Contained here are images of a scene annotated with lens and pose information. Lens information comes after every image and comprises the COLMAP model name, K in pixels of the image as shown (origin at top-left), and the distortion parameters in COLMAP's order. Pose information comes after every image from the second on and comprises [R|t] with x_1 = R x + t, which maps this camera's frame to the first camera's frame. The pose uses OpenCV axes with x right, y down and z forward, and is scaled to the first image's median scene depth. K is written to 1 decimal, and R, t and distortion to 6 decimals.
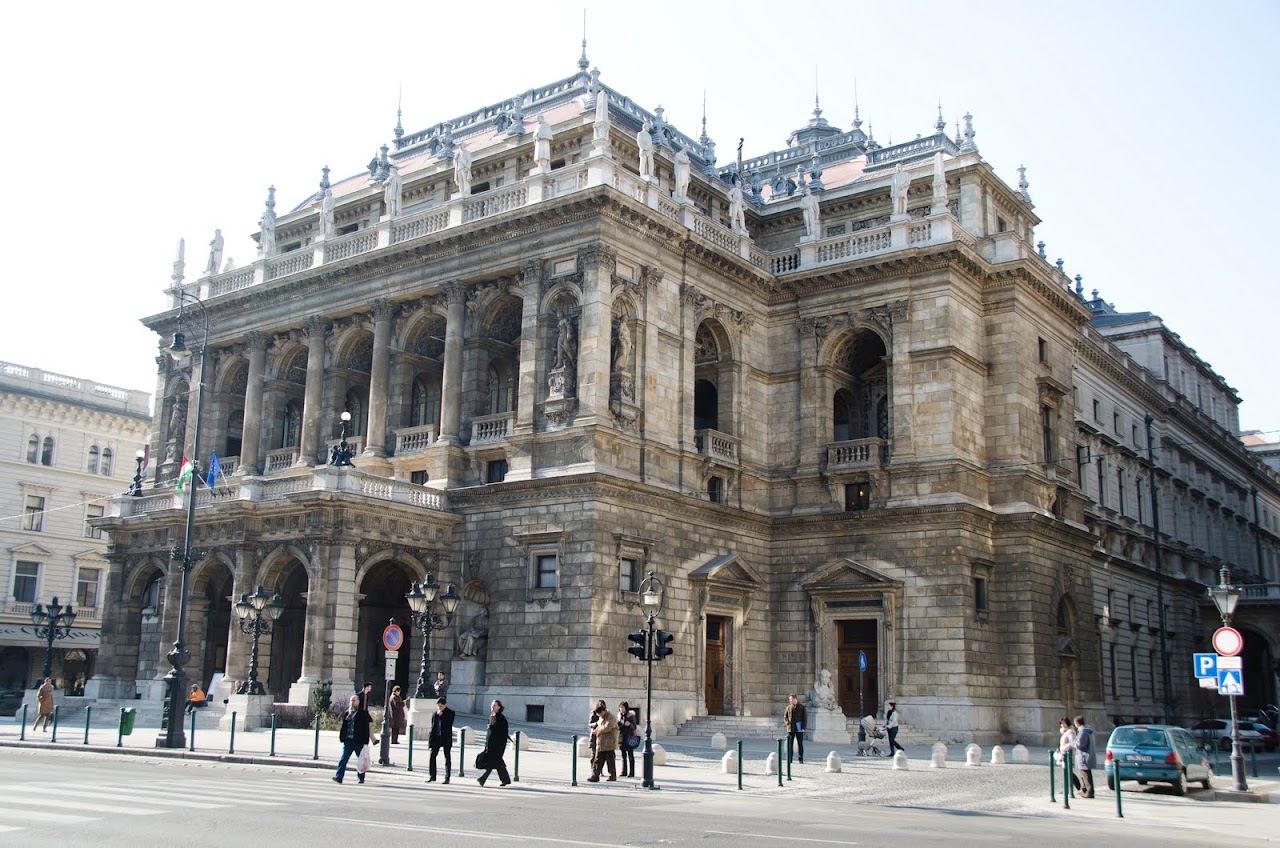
lens RADIAL K [[1295.5, 0, 640.0], [0, 1295.5, 424.0], [0, 0, 1]] dist [-0.113845, 0.021337]
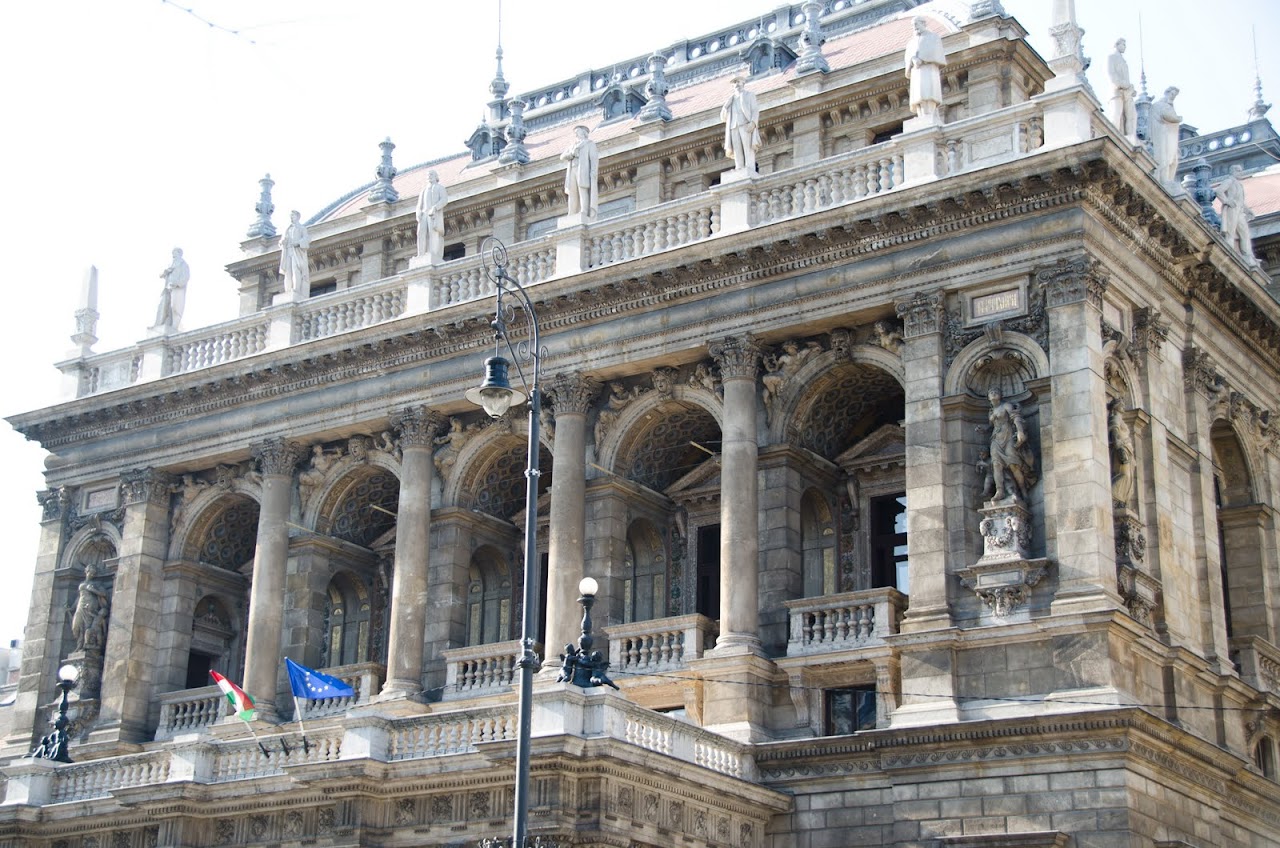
lens RADIAL K [[2127.3, 0, 640.0], [0, 2127.3, 424.0], [0, 0, 1]] dist [0.220933, 0.045919]
pose [[0.999204, 0.018473, 0.035362, -0.224575], [-0.014036, 0.992448, -0.121859, 0.029730], [-0.037346, 0.121266, 0.991917, 0.172738]]
